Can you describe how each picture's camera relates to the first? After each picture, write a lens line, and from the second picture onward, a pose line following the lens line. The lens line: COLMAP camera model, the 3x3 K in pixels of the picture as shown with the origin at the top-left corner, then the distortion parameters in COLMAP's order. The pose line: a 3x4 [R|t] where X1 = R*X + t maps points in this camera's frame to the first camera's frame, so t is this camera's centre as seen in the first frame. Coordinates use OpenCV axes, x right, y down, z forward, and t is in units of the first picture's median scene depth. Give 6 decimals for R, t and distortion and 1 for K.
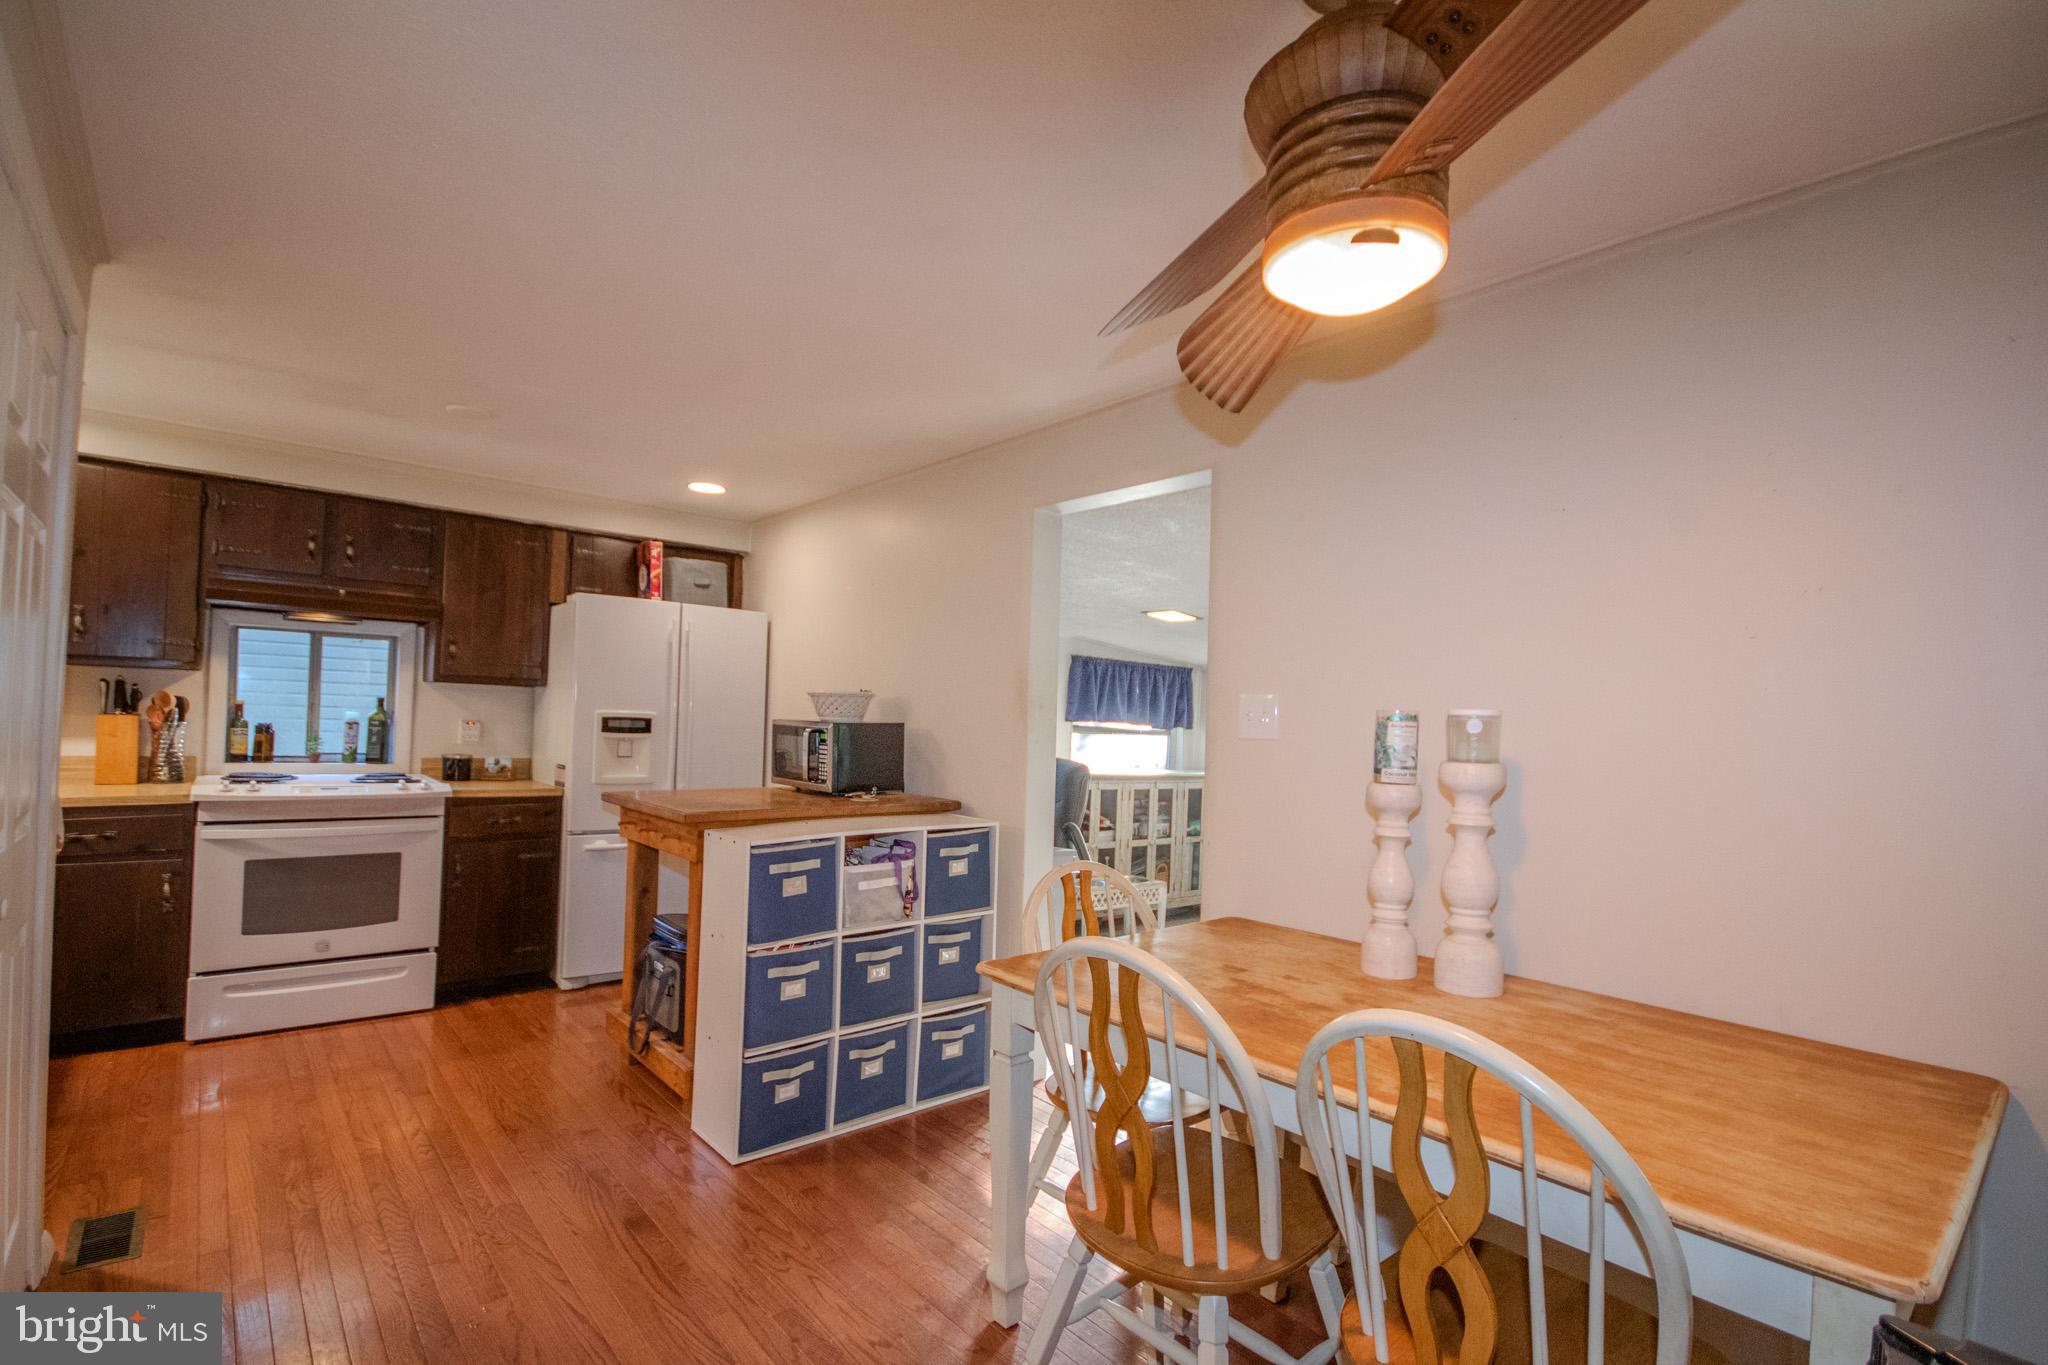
lens RADIAL K [[927.9, 0, 1034.6], [0, 927.9, 715.4], [0, 0, 1]] dist [-0.003382, -0.000545]
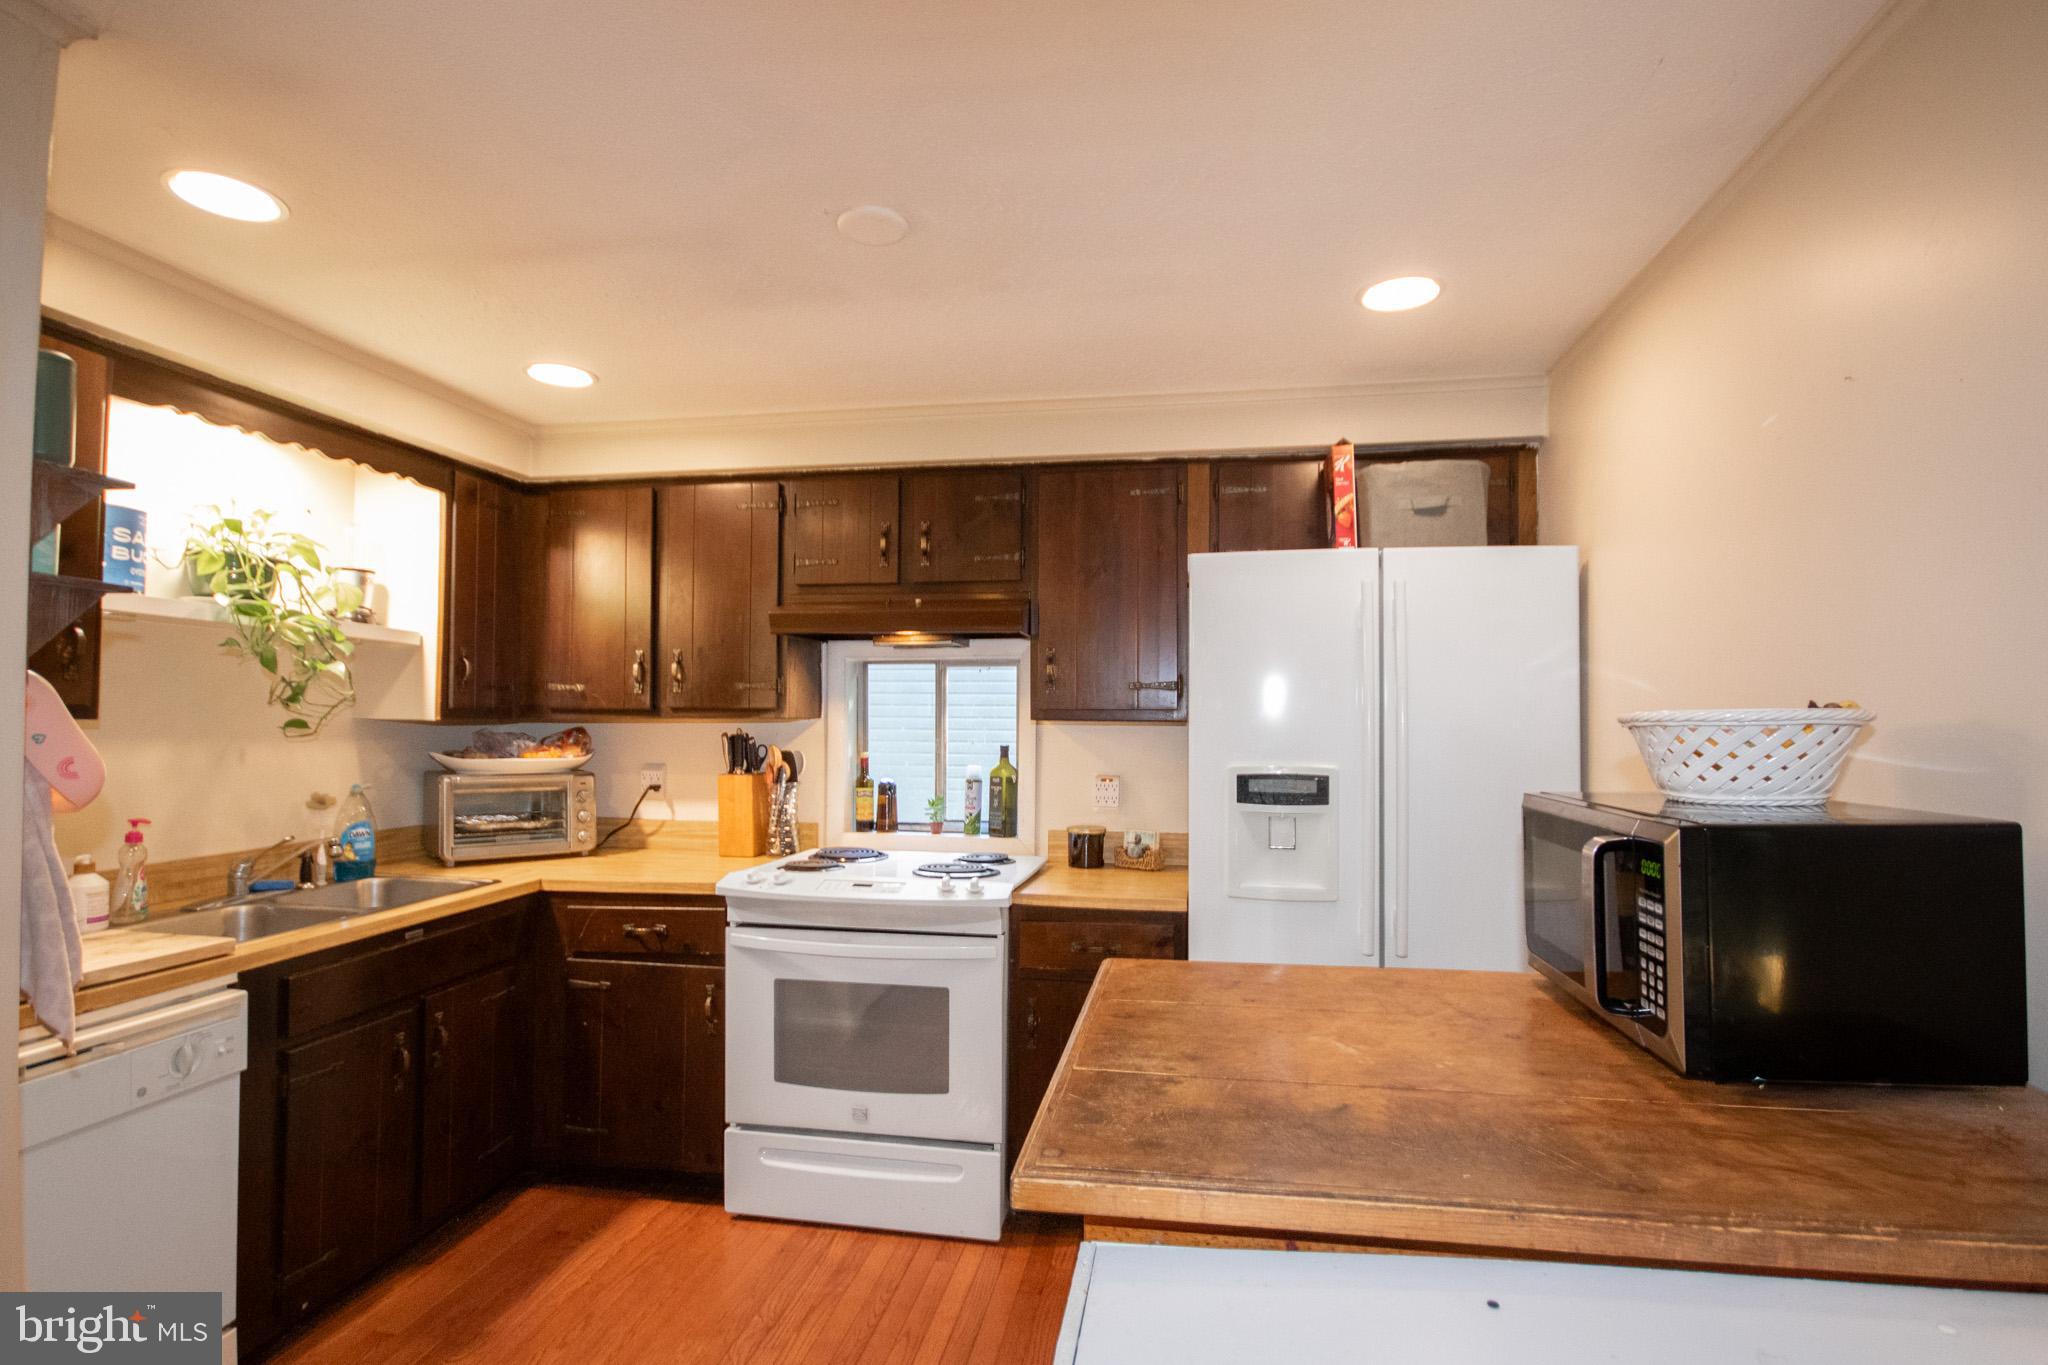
lens RADIAL K [[976.7, 0, 1062.0], [0, 976.7, 714.6], [0, 0, 1]] dist [-0.001815, -0.000383]
pose [[0.641945, -0.040045, -0.765704, -0.093024], [0.023208, 0.999192, -0.032800, -0.017513], [0.766399, 0.003286, 0.642356, 0.559529]]
